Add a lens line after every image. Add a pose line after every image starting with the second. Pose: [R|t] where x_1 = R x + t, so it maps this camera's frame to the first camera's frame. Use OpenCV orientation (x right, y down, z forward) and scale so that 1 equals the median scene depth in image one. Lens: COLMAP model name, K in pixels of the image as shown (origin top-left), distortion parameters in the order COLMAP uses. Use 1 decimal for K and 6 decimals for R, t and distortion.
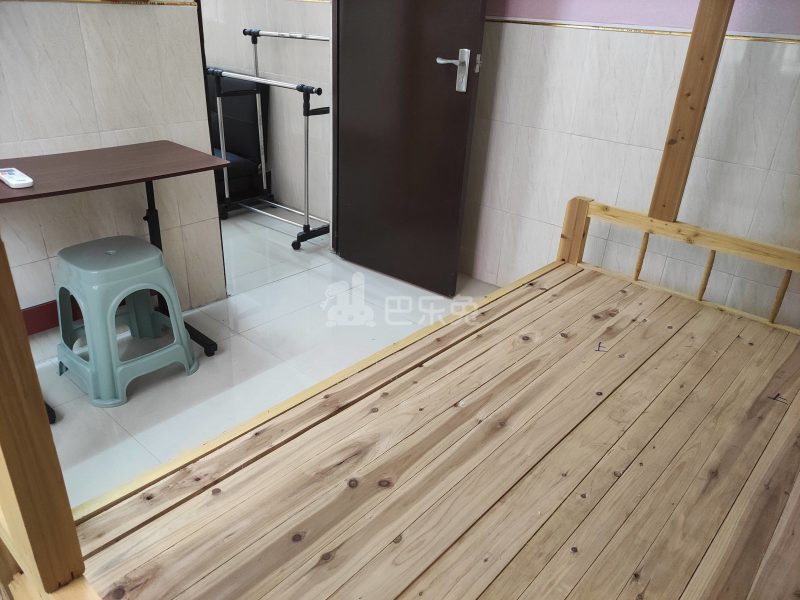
lens RADIAL K [[597.0, 0, 402.1], [0, 597.0, 299.2], [0, 0, 1]] dist [0.065767, -0.075155]
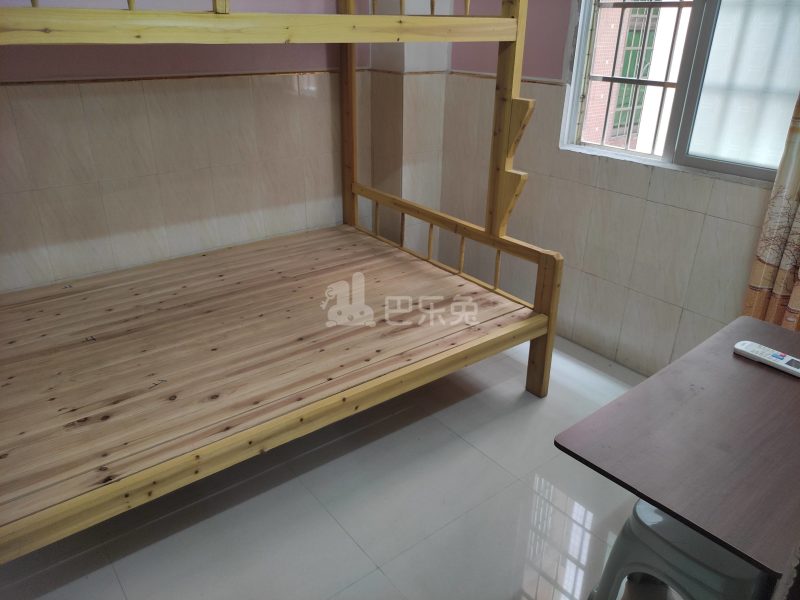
lens RADIAL K [[597.0, 0, 402.1], [0, 597.0, 299.2], [0, 0, 1]] dist [0.065767, -0.075155]
pose [[-0.980799, -0.138489, 0.137311, -0.249380], [0.019941, 0.629175, 0.777008, -0.905734], [-0.194000, 0.764826, -0.614333, 1.546881]]
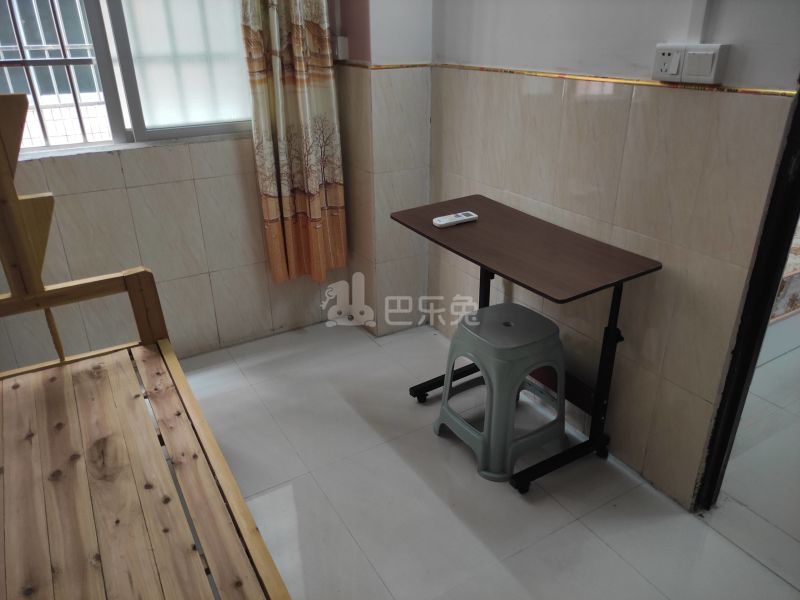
lens RADIAL K [[597.0, 0, 402.1], [0, 597.0, 299.2], [0, 0, 1]] dist [0.065767, -0.075155]
pose [[-0.302354, 0.360200, -0.882518, 0.504961], [-0.425734, 0.777342, 0.463130, -0.589248], [0.852838, 0.515747, -0.081683, 1.094478]]
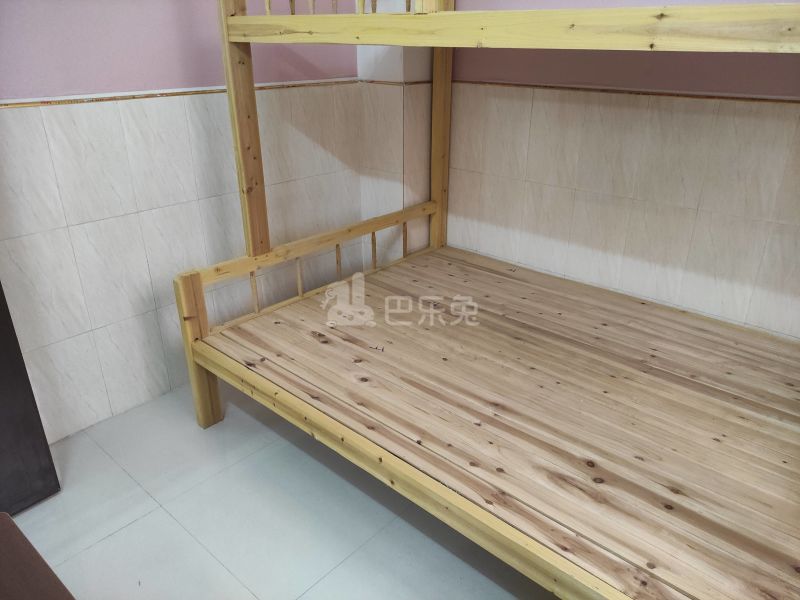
lens RADIAL K [[597.0, 0, 402.1], [0, 597.0, 299.2], [0, 0, 1]] dist [0.065767, -0.075155]
pose [[0.010622, -0.455649, 0.890096, -0.751121], [0.438515, 0.802107, 0.405374, -0.500405], [-0.898661, 0.386015, 0.208329, 0.694437]]
